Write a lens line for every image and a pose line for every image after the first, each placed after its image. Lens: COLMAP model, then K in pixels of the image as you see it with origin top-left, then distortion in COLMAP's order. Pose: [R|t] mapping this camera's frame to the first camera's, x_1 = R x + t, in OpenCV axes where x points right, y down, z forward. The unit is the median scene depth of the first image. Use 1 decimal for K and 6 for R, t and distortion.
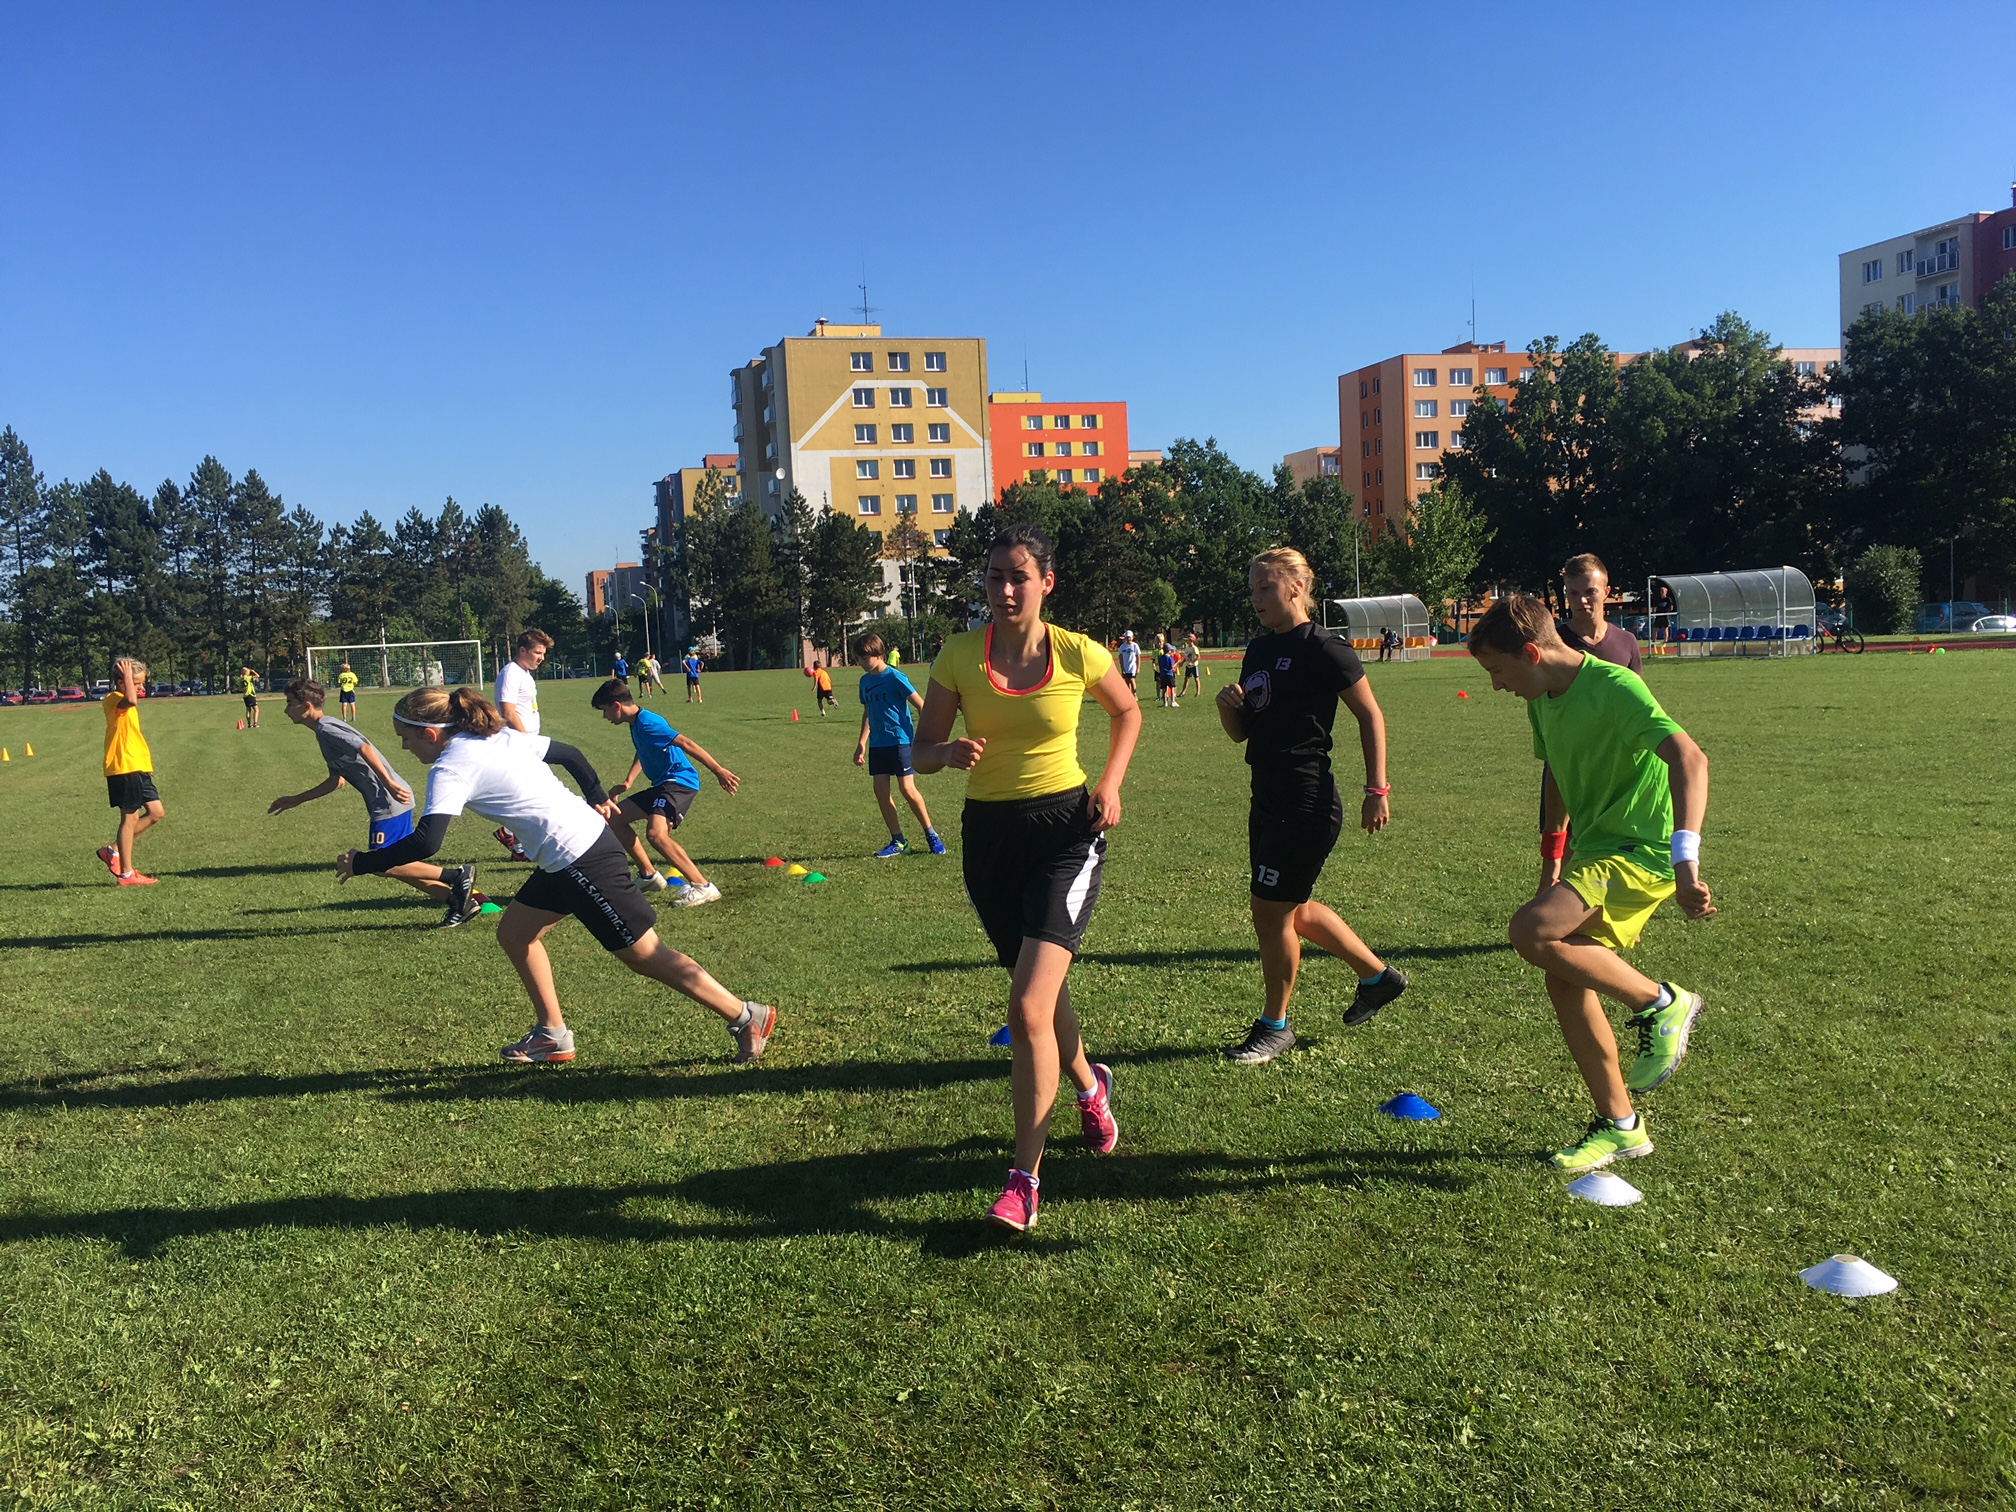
lens RADIAL K [[1717.8, 0, 1008.6], [0, 1717.8, 752.4], [0, 0, 1]] dist [0.076285, -0.092721]
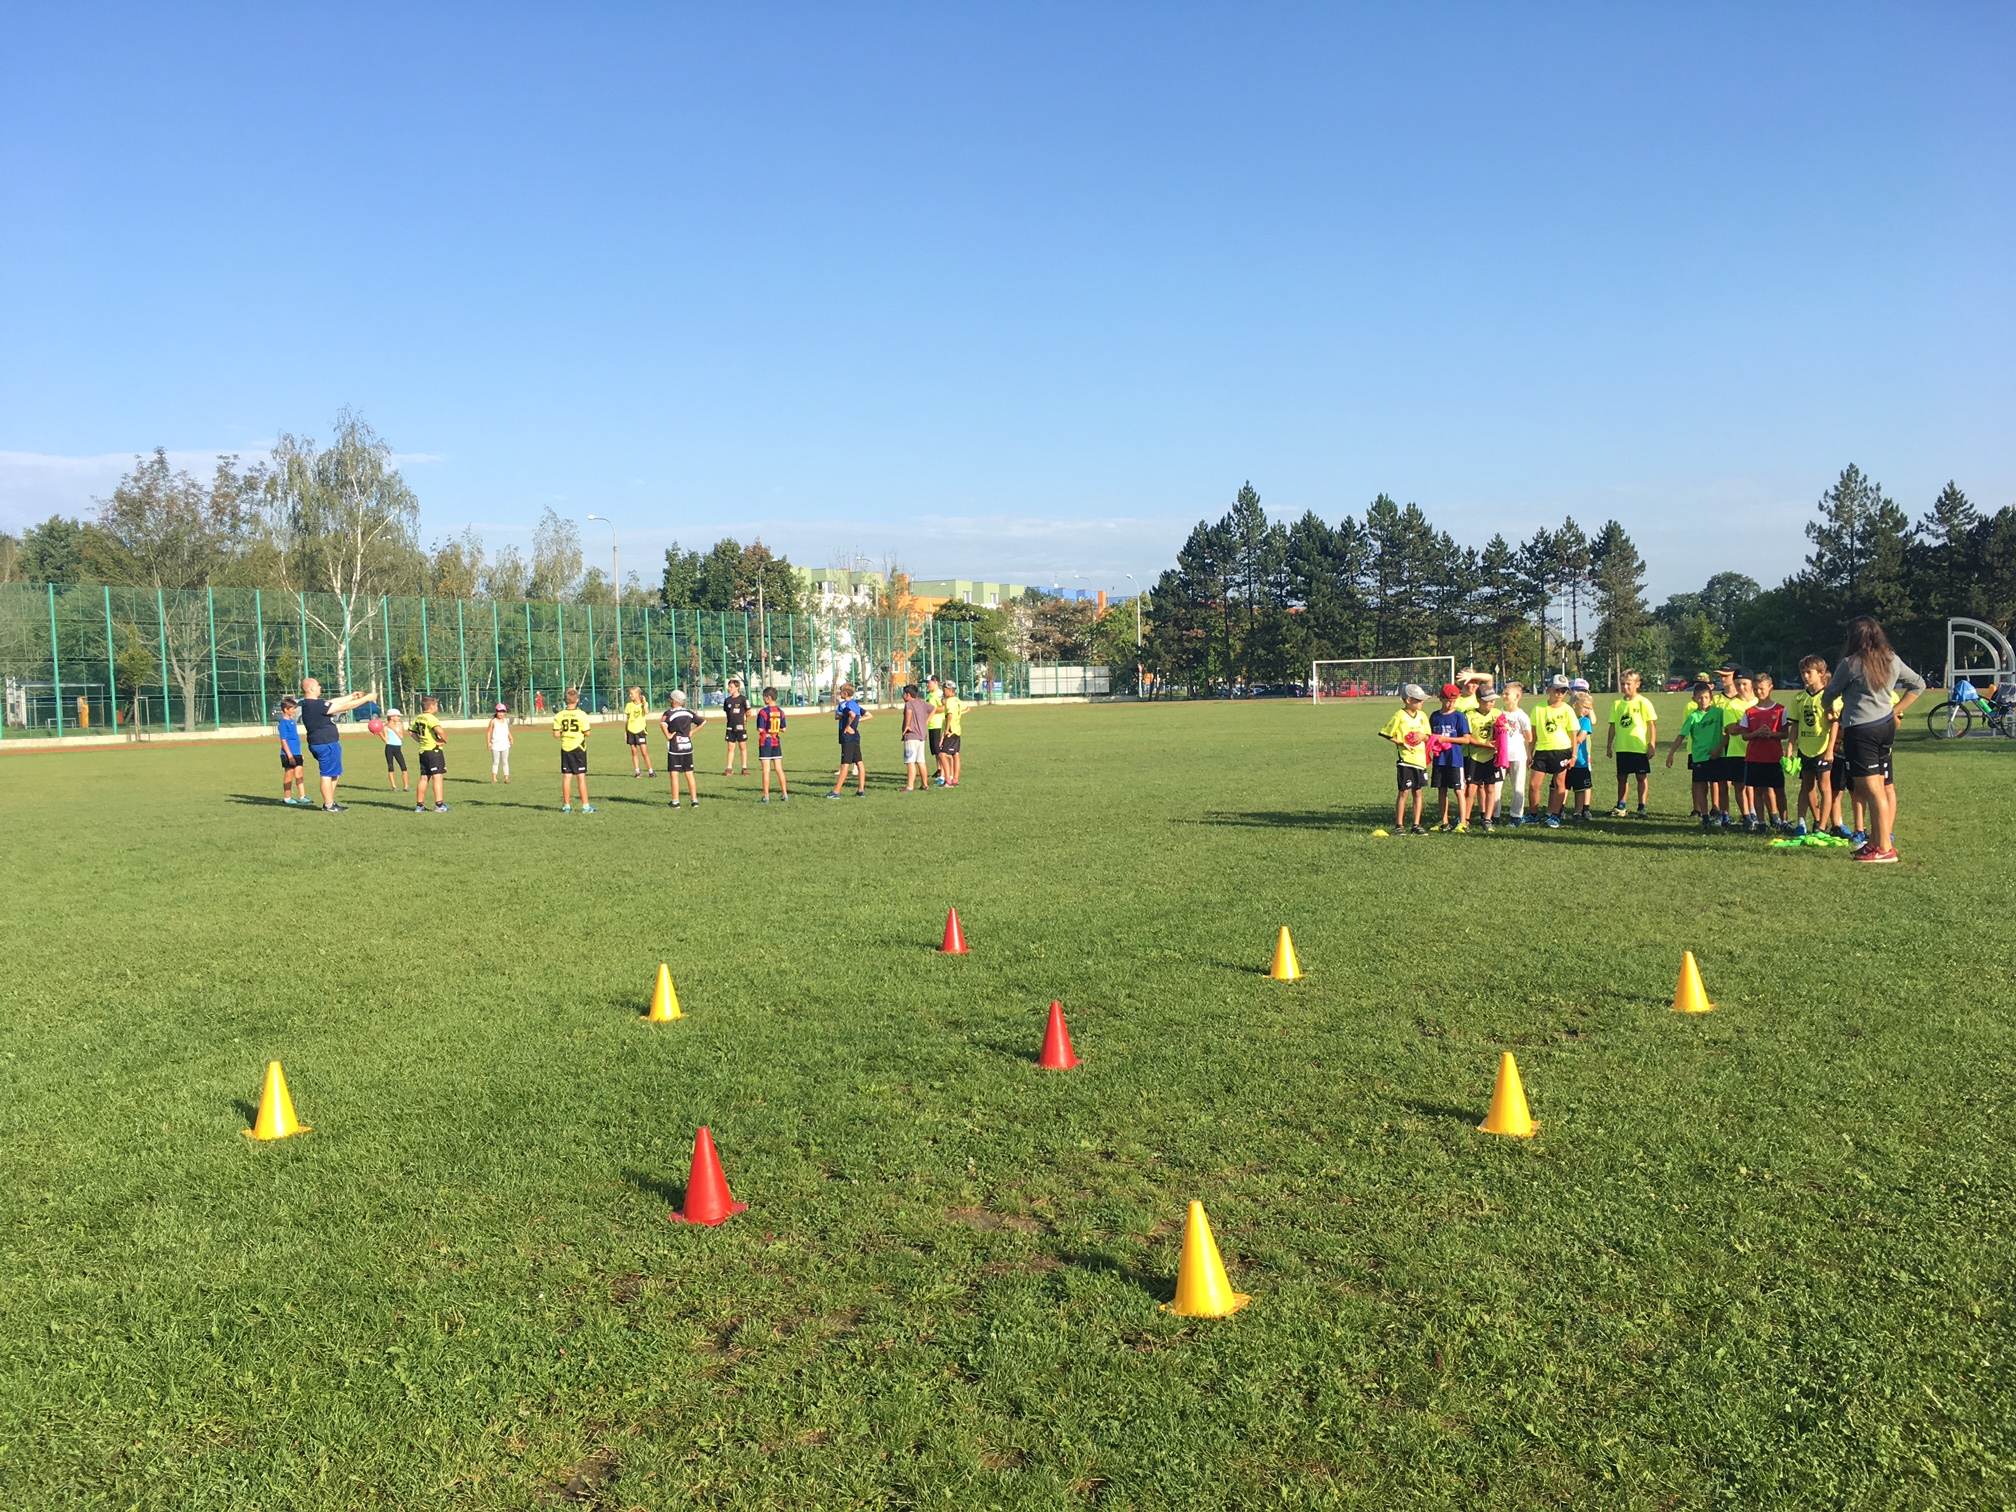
lens RADIAL K [[1717.8, 0, 1003.8], [0, 1717.8, 752.0], [0, 0, 1]] dist [0.076285, -0.092721]
pose [[0.600136, 0.063270, -0.797392, 0.254172], [-0.058710, 0.997662, 0.034974, -0.016908], [0.797740, 0.025826, 0.602448, 0.075499]]
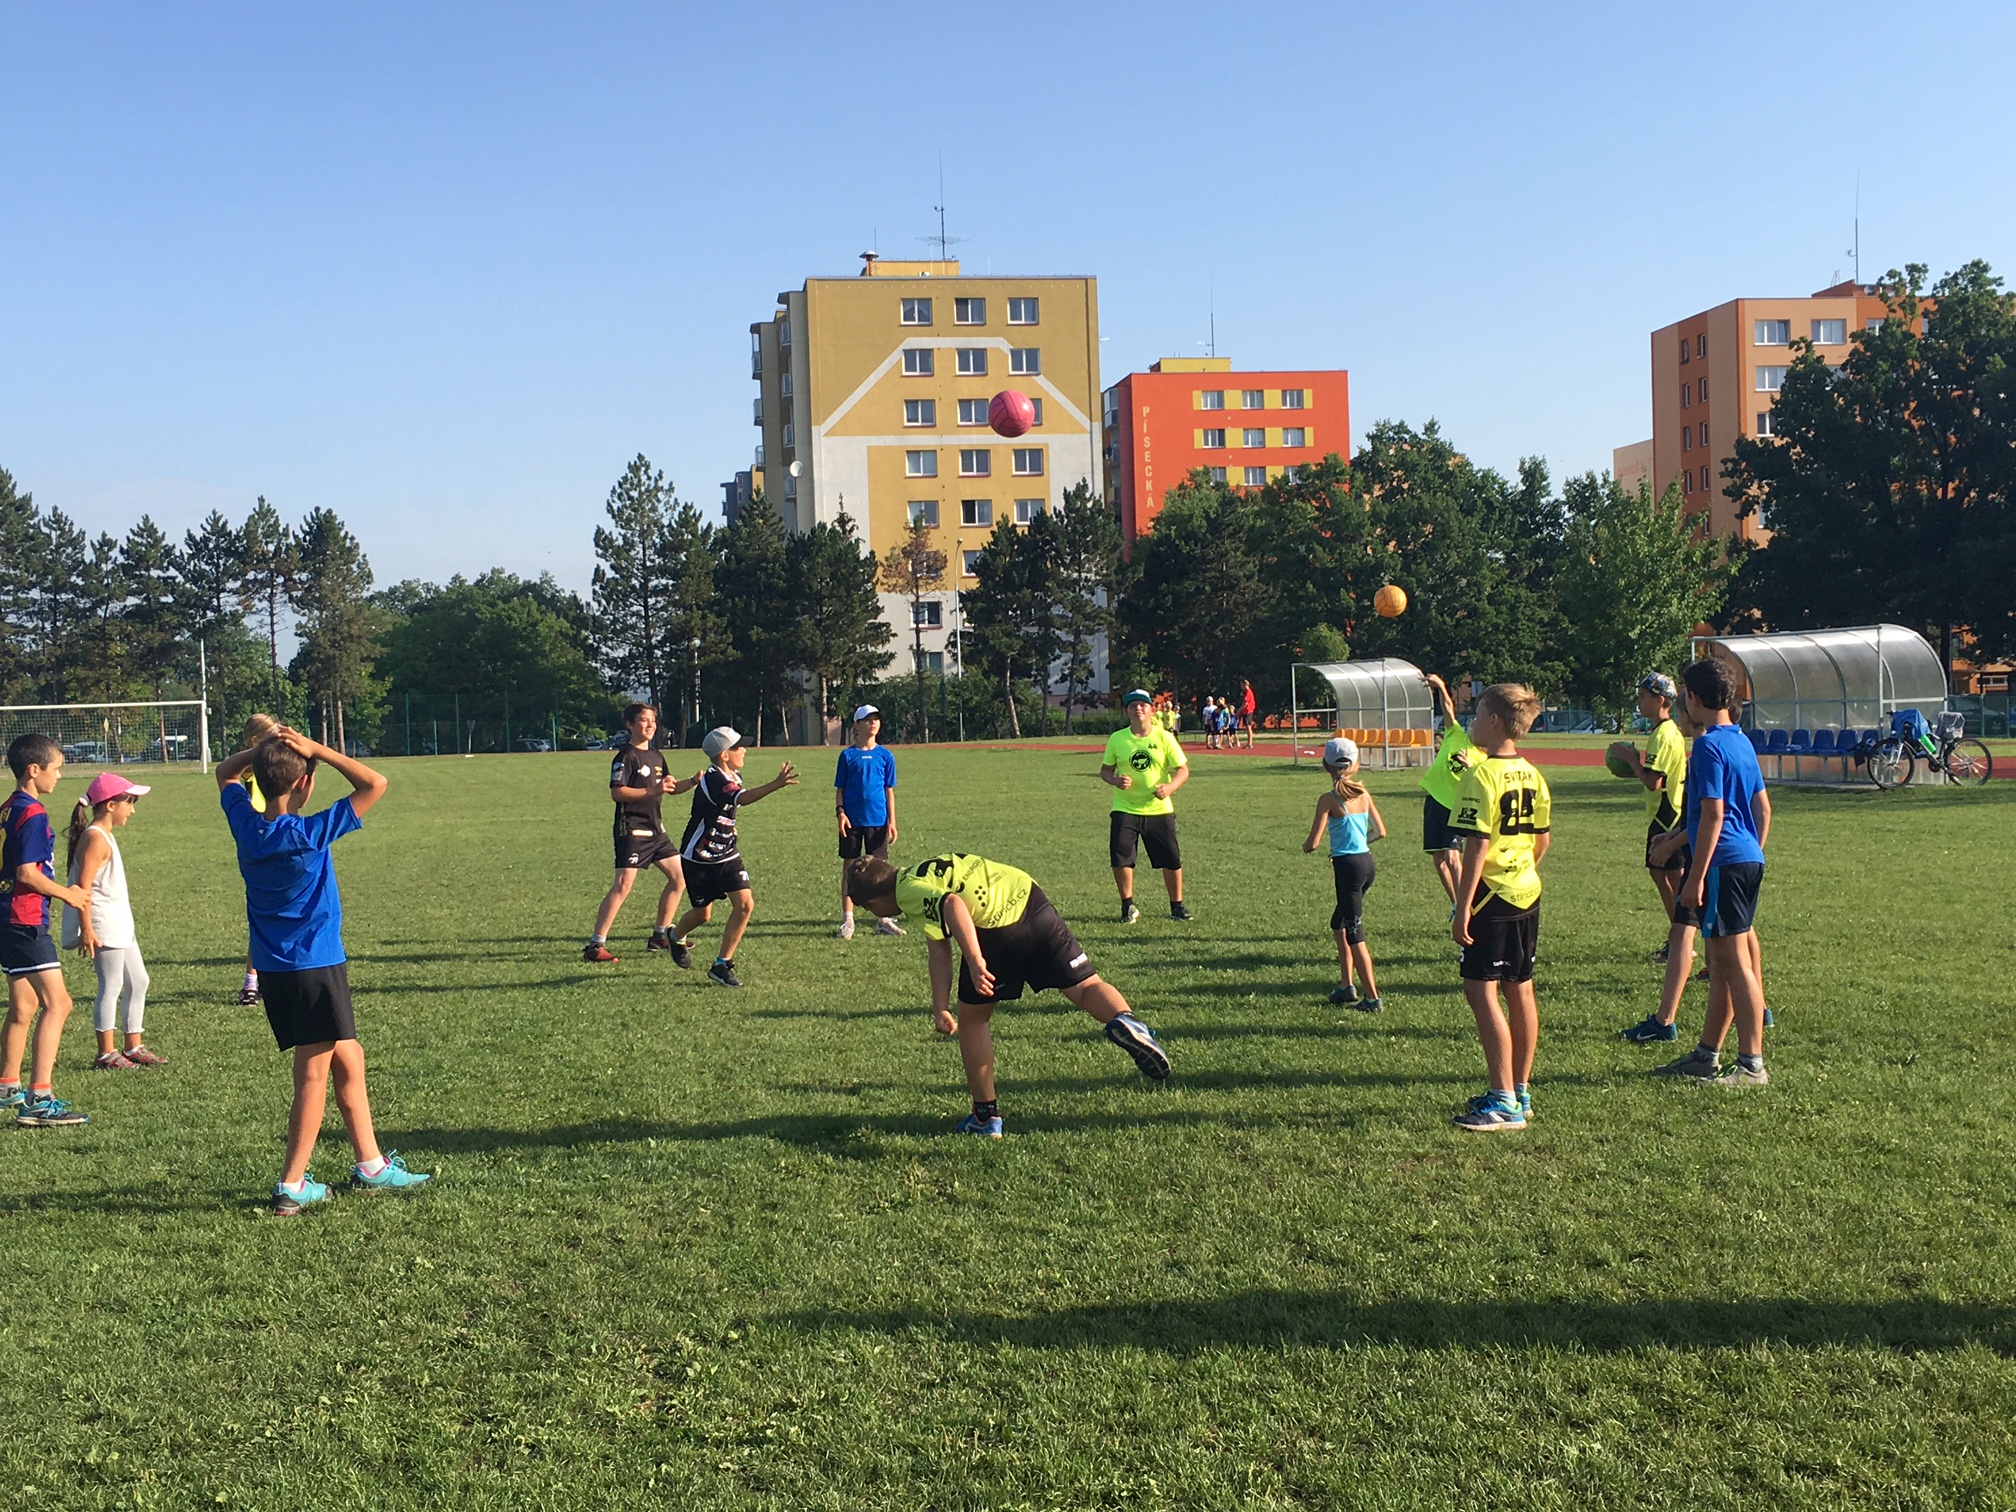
lens RADIAL K [[2332.9, 0, 1007.1], [0, 2332.9, 756.1], [0, 0, 1]] dist [0.048864, 0.000000]
pose [[0.990810, 0.021169, -0.133598, 0.087171], [-0.026716, 0.998848, -0.039861, -0.009292], [0.132600, 0.043064, 0.990234, 0.075428]]
